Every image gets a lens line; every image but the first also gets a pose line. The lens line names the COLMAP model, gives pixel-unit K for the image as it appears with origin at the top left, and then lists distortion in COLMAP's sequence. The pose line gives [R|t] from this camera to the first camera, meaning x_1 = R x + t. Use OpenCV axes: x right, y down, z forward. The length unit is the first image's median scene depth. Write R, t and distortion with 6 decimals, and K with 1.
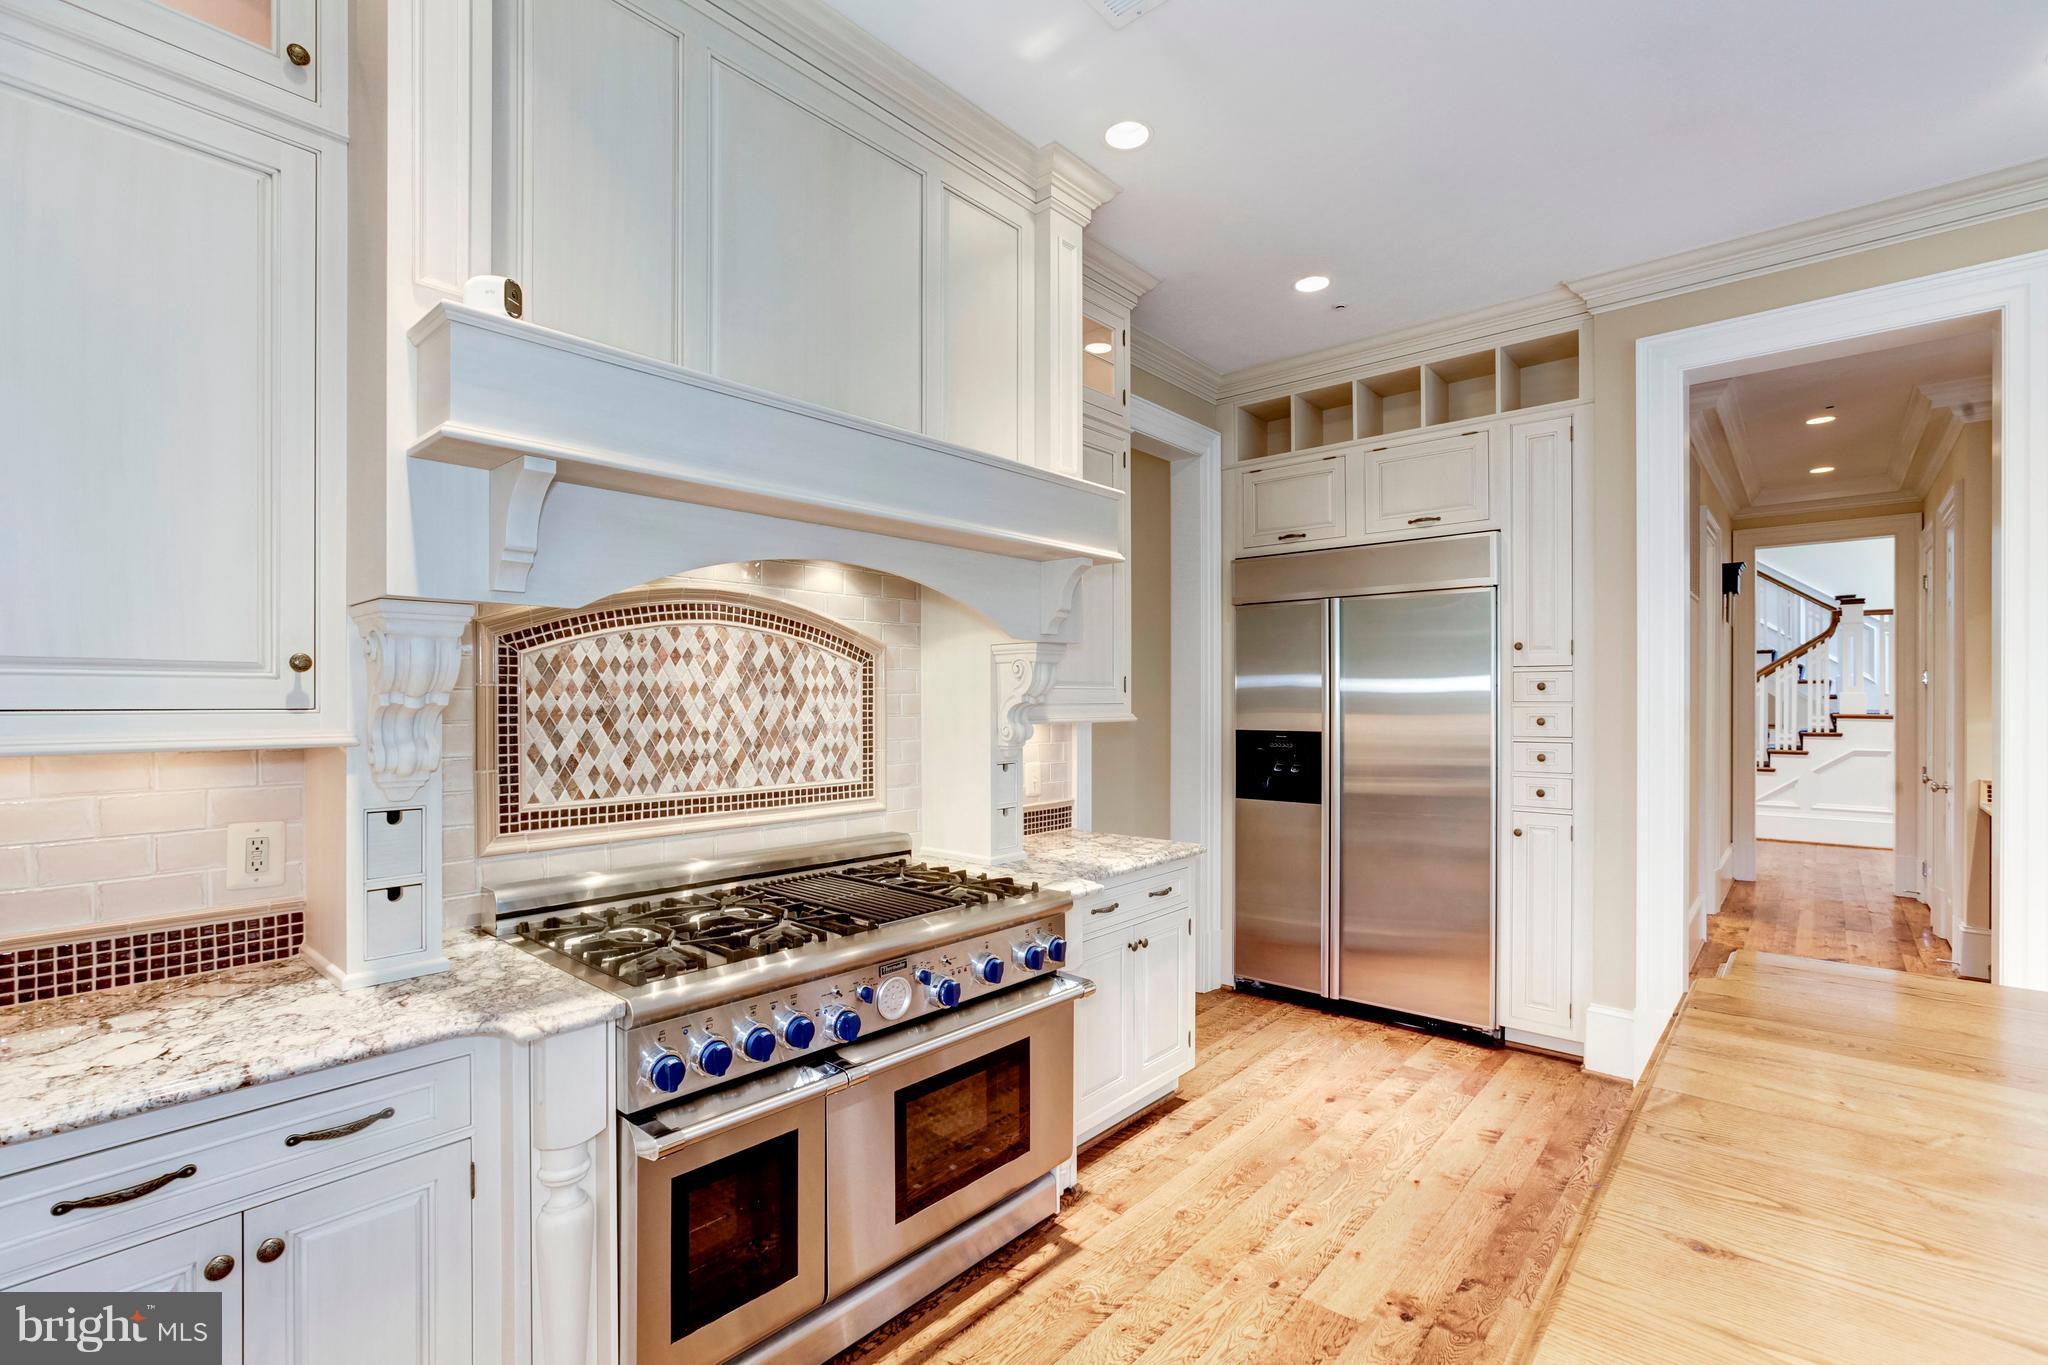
lens RADIAL K [[935.1, 0, 1028.2], [0, 935.1, 700.7], [0, 0, 1]] dist [-0.026910, 0.000843]
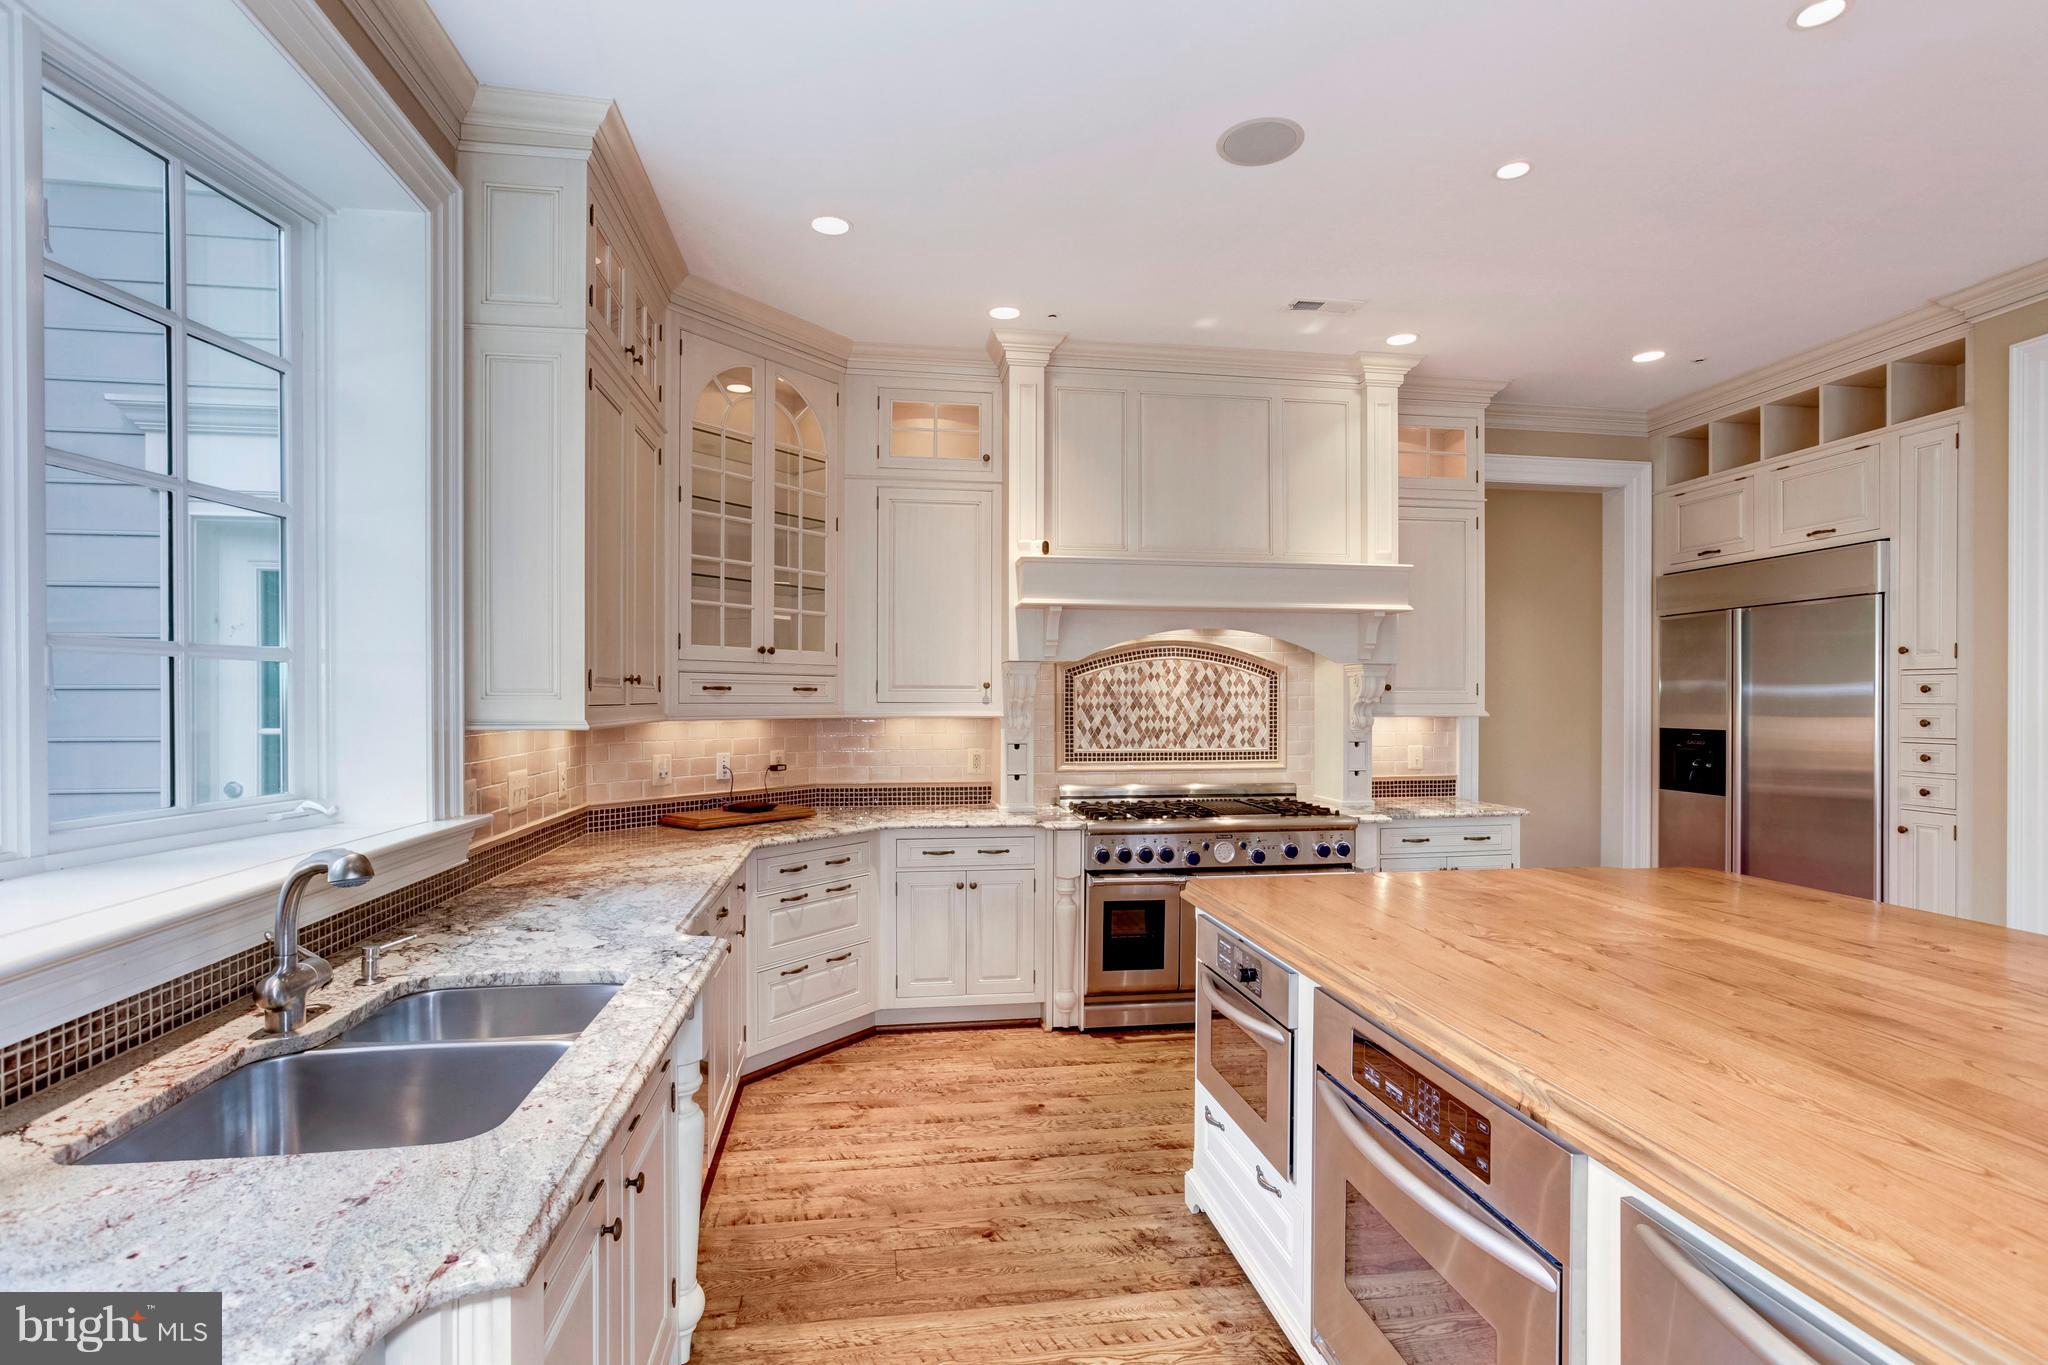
lens RADIAL K [[995.6, 0, 1019.1], [0, 995.6, 693.2], [0, 0, 1]] dist [0.001371, 0.000185]
pose [[0.765050, -0.001454, -0.643969, 0.669749], [-0.002925, 0.999979, -0.005733, -0.001681], [0.643964, 0.006270, 0.765030, -0.673906]]
